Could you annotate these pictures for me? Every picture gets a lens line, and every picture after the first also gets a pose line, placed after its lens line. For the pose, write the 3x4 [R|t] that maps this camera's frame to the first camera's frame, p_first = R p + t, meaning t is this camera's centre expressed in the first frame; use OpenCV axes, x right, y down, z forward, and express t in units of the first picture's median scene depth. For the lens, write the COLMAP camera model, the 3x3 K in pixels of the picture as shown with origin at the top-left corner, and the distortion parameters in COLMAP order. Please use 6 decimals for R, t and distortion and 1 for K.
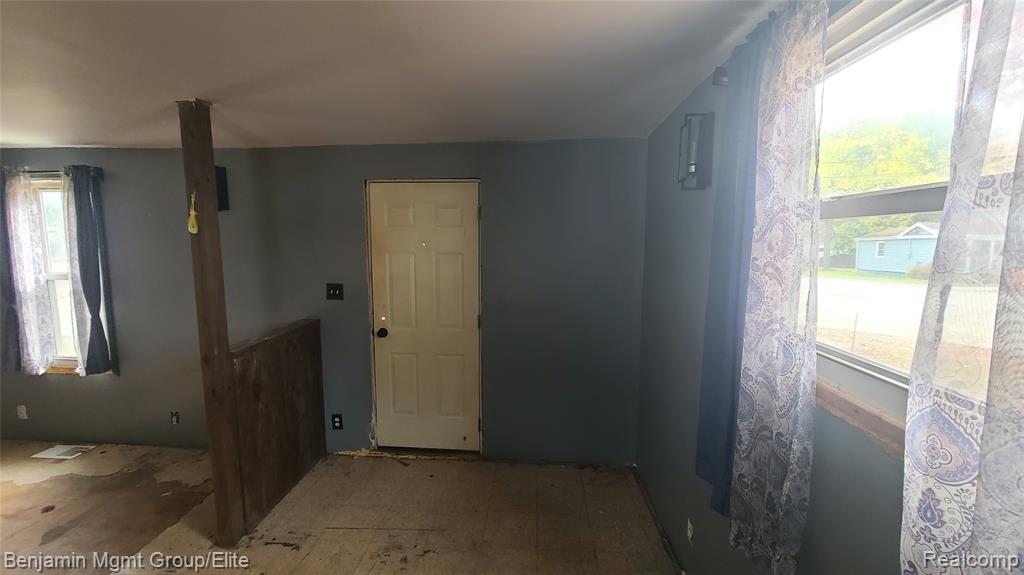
lens RADIAL K [[418.0, 0, 511.4], [0, 418.0, 285.8], [0, 0, 1]] dist [-0.000315, 0.000223]
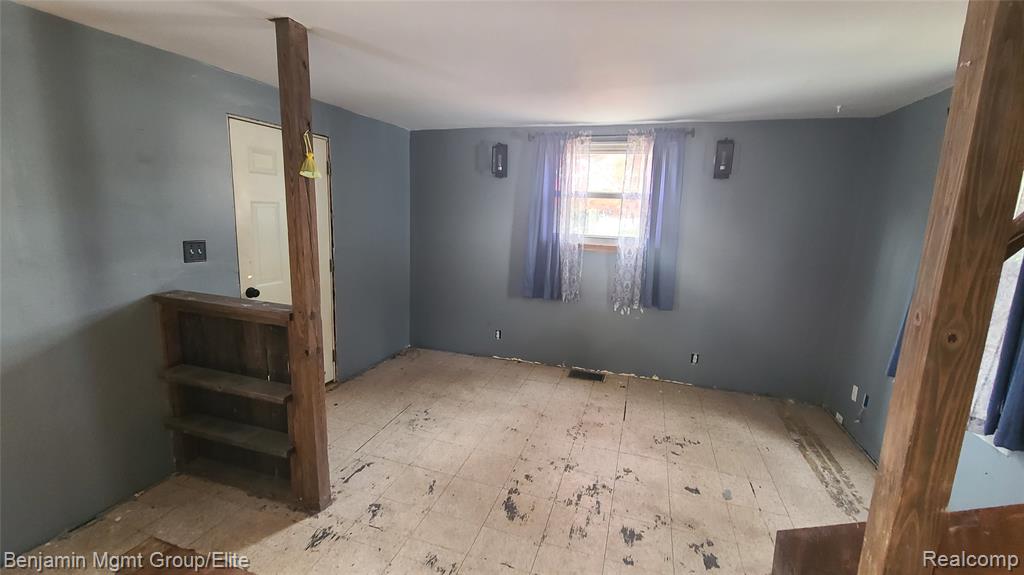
lens RADIAL K [[418.0, 0, 512.2], [0, 418.0, 285.6], [0, 0, 1]] dist [-0.000315, 0.000223]
pose [[0.240628, -0.166019, 0.956314, -1.074092], [0.070020, 0.985665, 0.153496, -0.000966], [-0.968089, 0.030026, 0.248803, 0.243891]]
